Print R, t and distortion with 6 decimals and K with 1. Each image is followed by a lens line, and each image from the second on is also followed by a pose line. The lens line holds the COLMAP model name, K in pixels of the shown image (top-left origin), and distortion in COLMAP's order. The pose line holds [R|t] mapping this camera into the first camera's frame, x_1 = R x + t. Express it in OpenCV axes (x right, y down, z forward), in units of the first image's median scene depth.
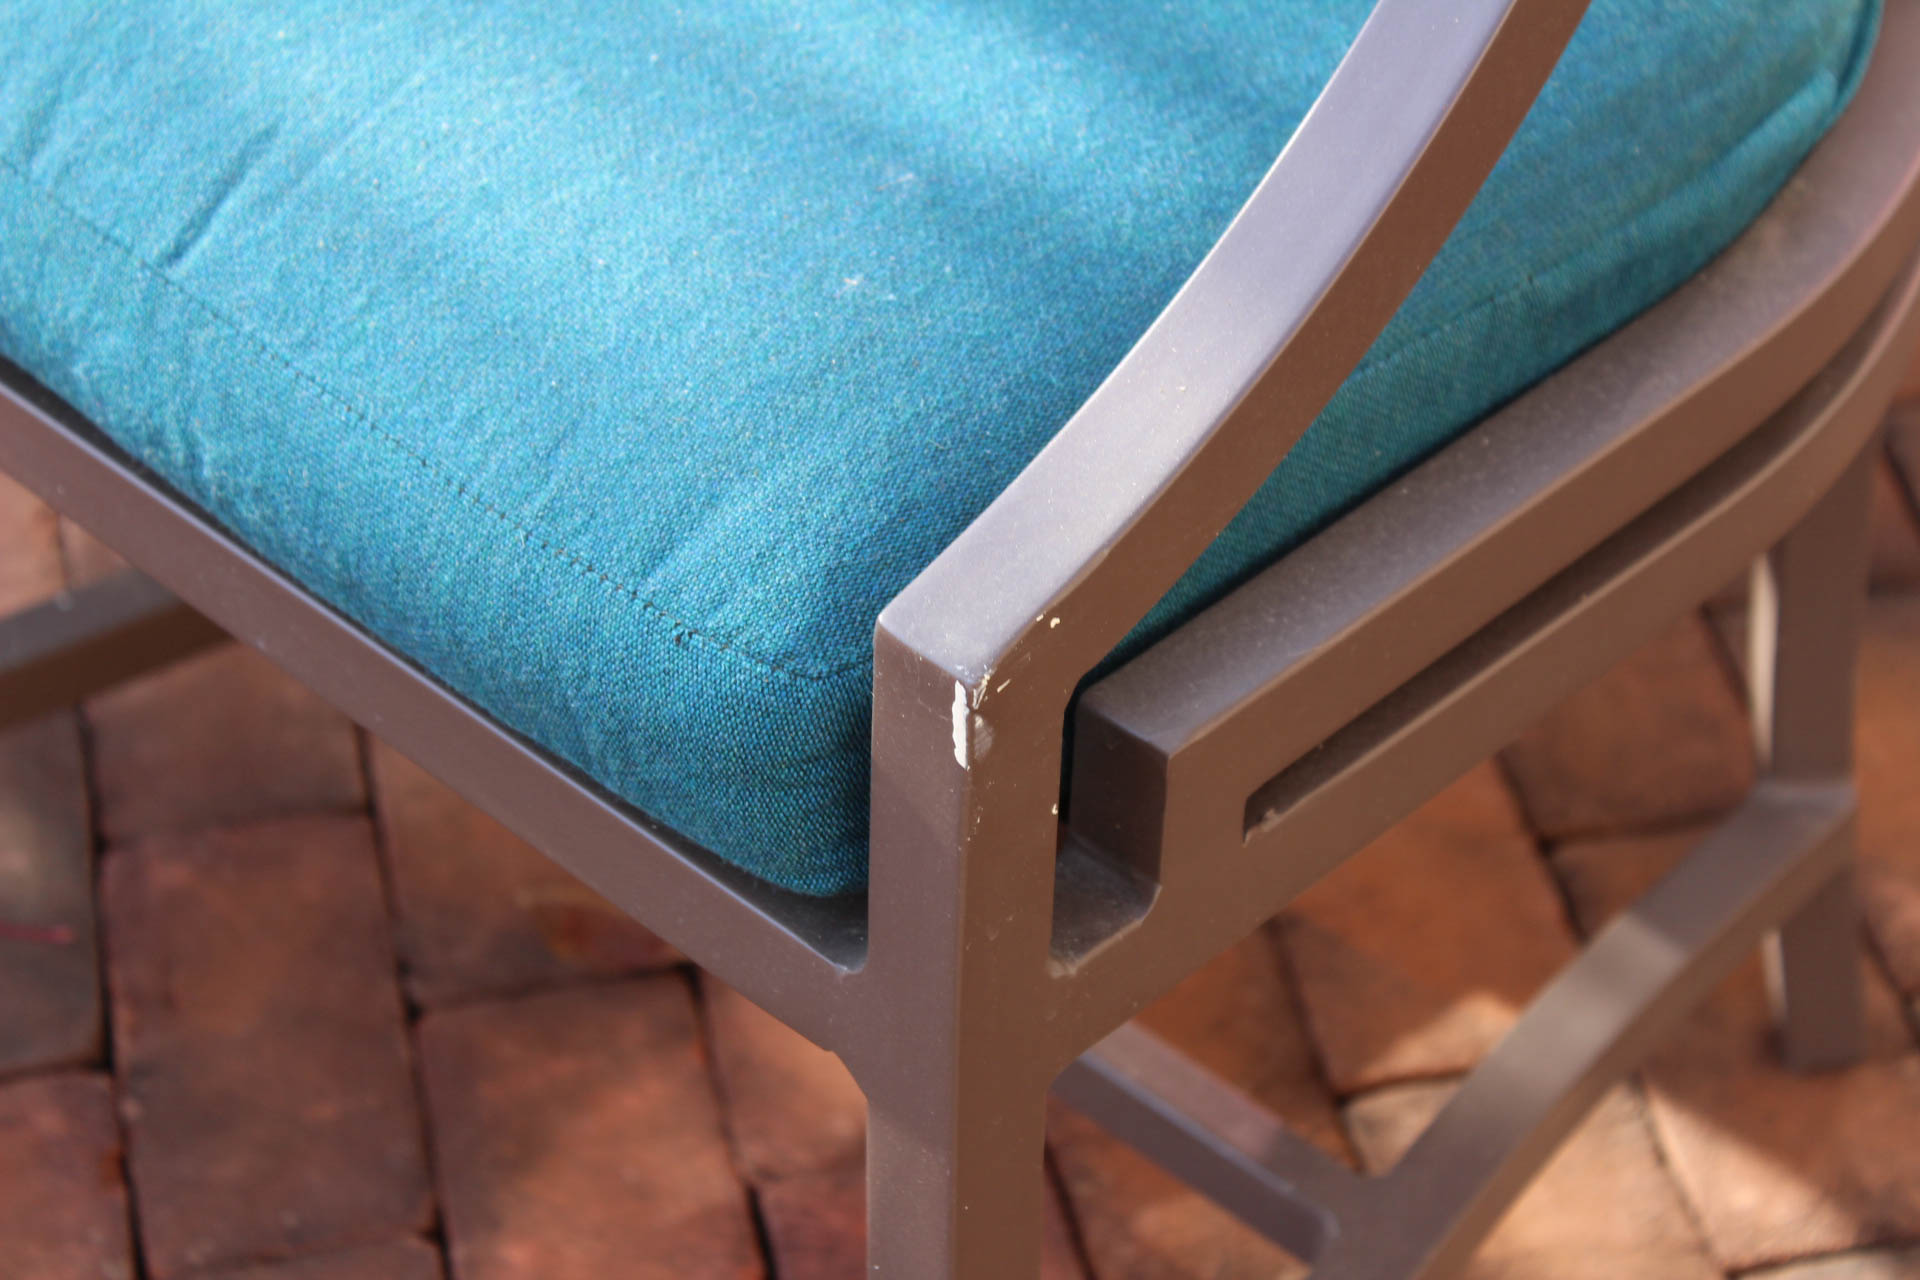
lens RADIAL K [[4479.6, 0, 960.0], [0, 4479.6, 640.0], [0, 0, 1]] dist [0.087837, -0.100634]
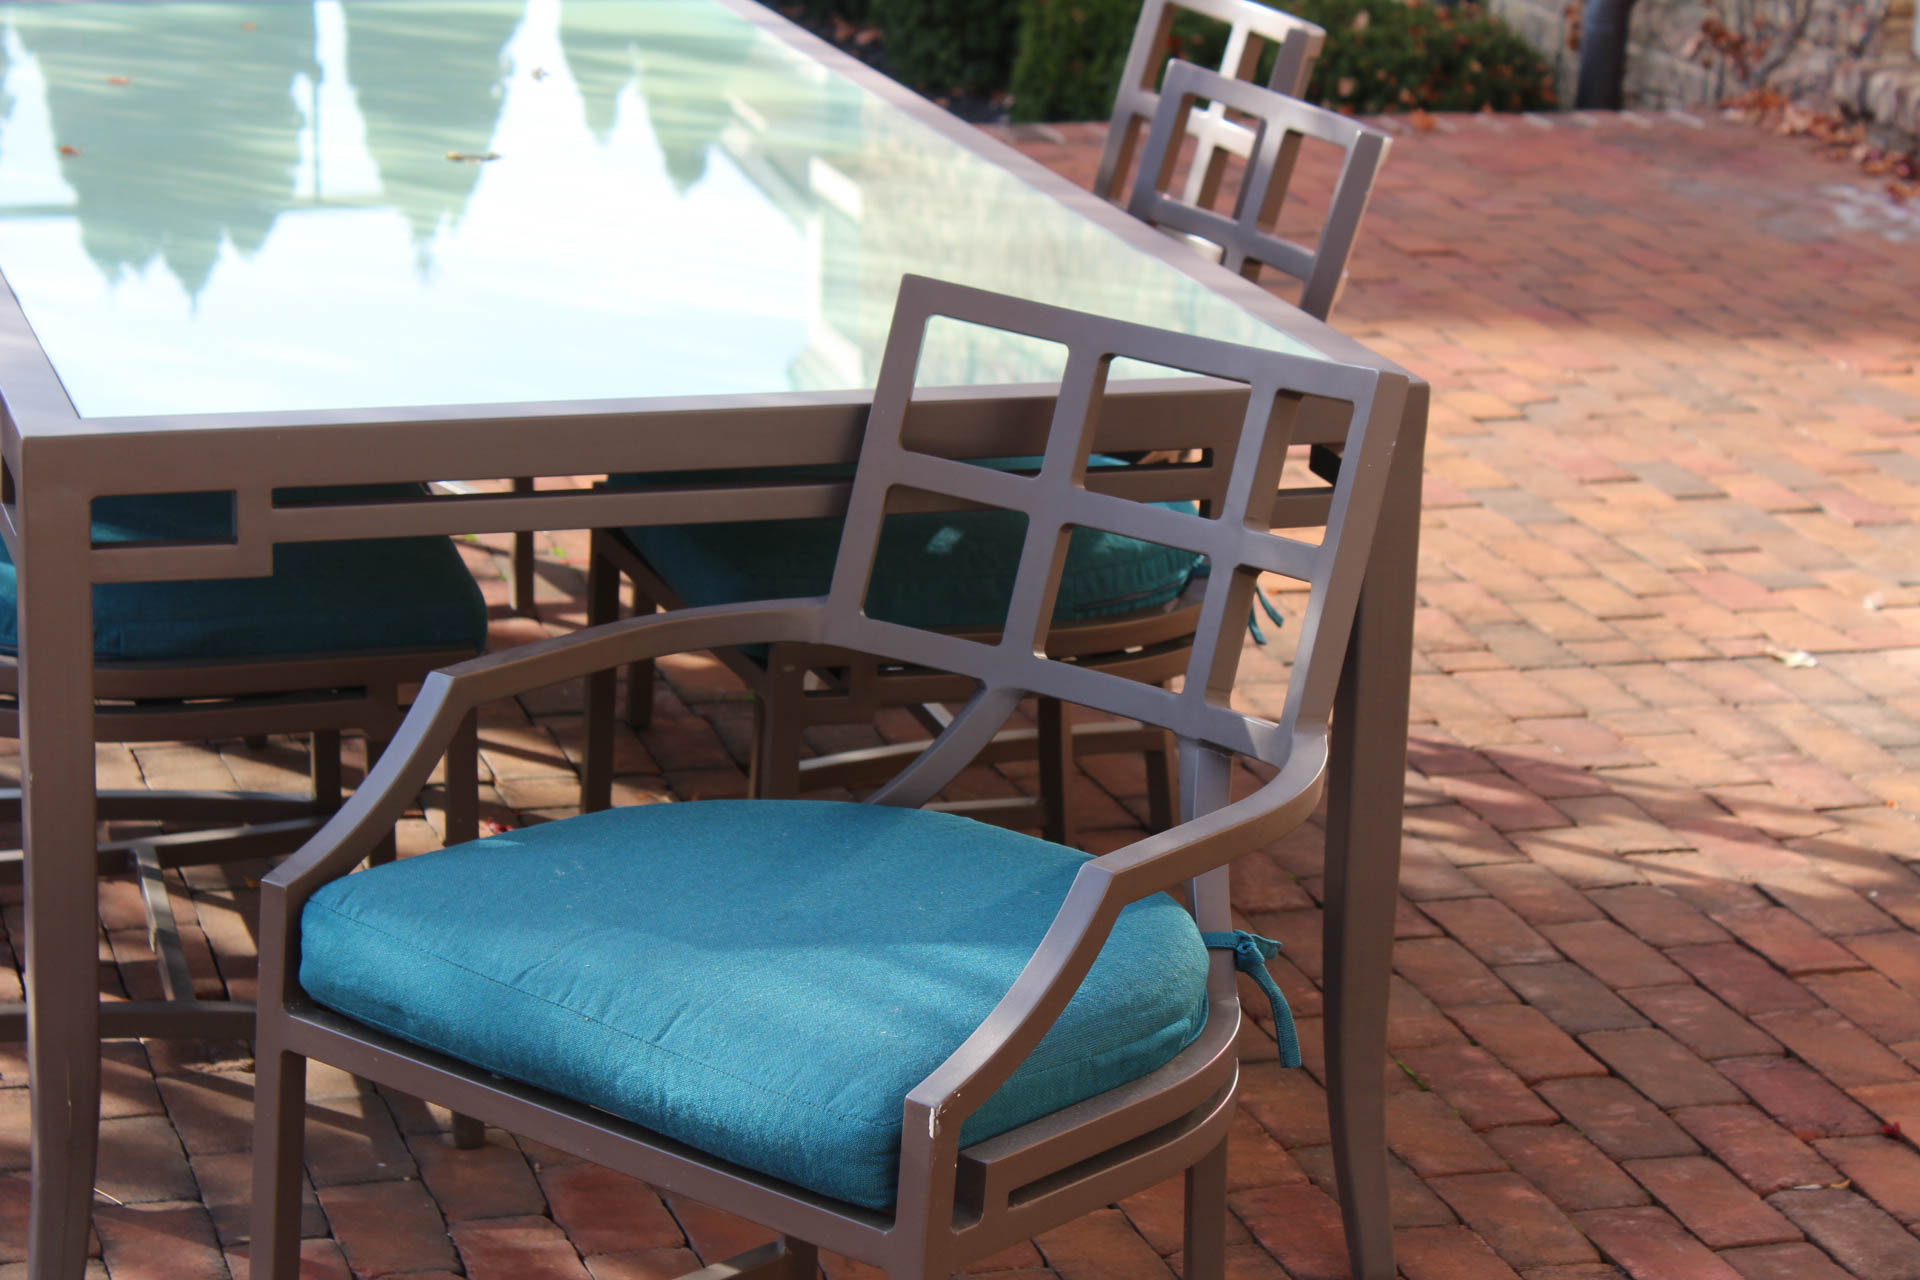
lens RADIAL K [[4479.6, 0, 960.0], [0, 4479.6, 640.0], [0, 0, 1]] dist [0.087837, -0.100634]
pose [[0.994354, 0.024495, 0.103249, -0.295451], [0.020175, 0.911606, -0.410569, 0.943294], [-0.104179, 0.410334, 0.905965, -1.946539]]
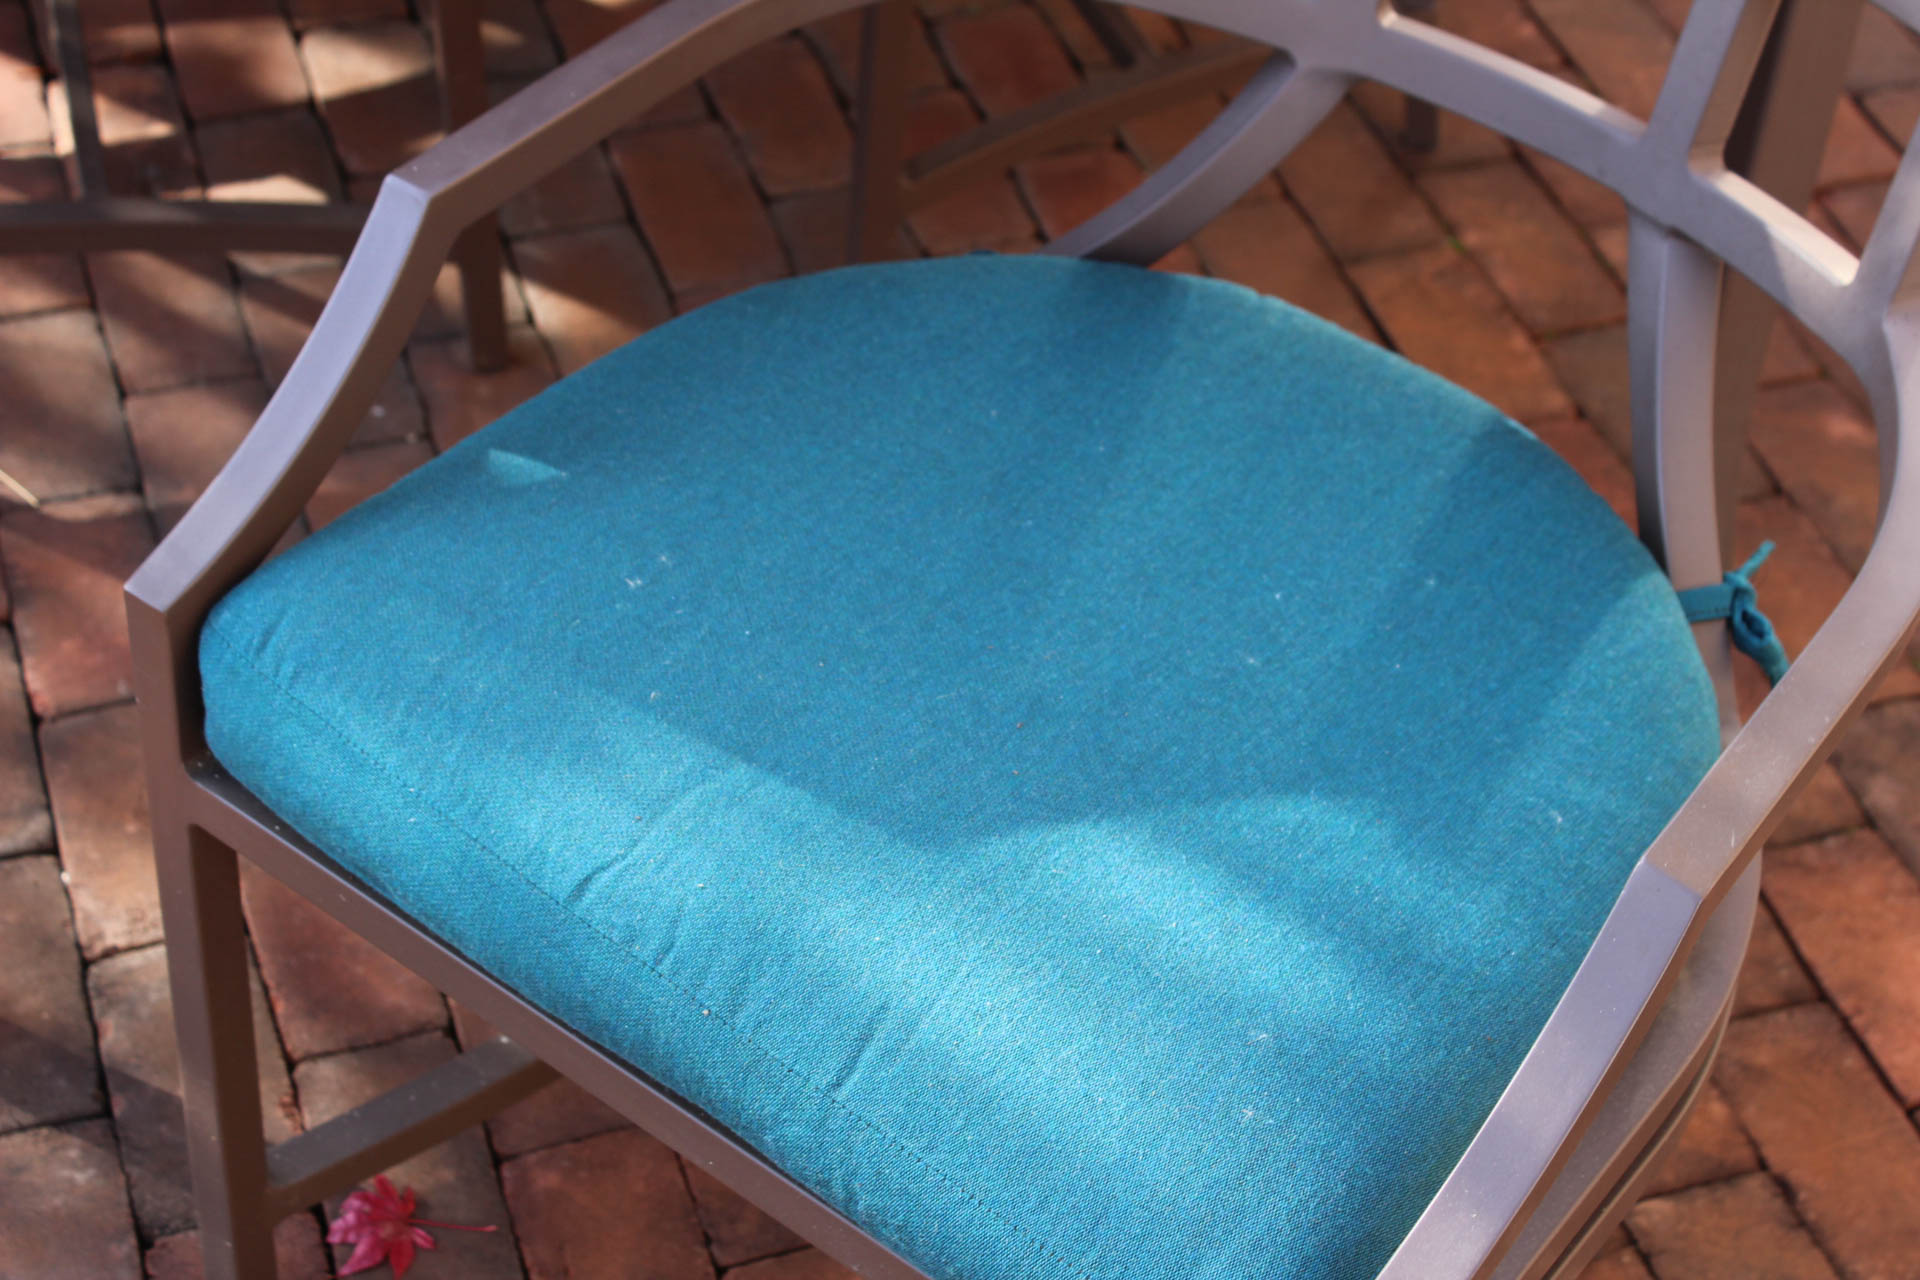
lens RADIAL K [[3300.0, 0, 960.0], [0, 3300.0, 640.0], [0, 0, 1]] dist [0.011290, 0.068526]
pose [[0.990610, -0.035129, 0.132127, -0.292402], [0.026880, 0.997607, 0.063707, -0.340008], [-0.134049, -0.059558, 0.989183, -0.262412]]
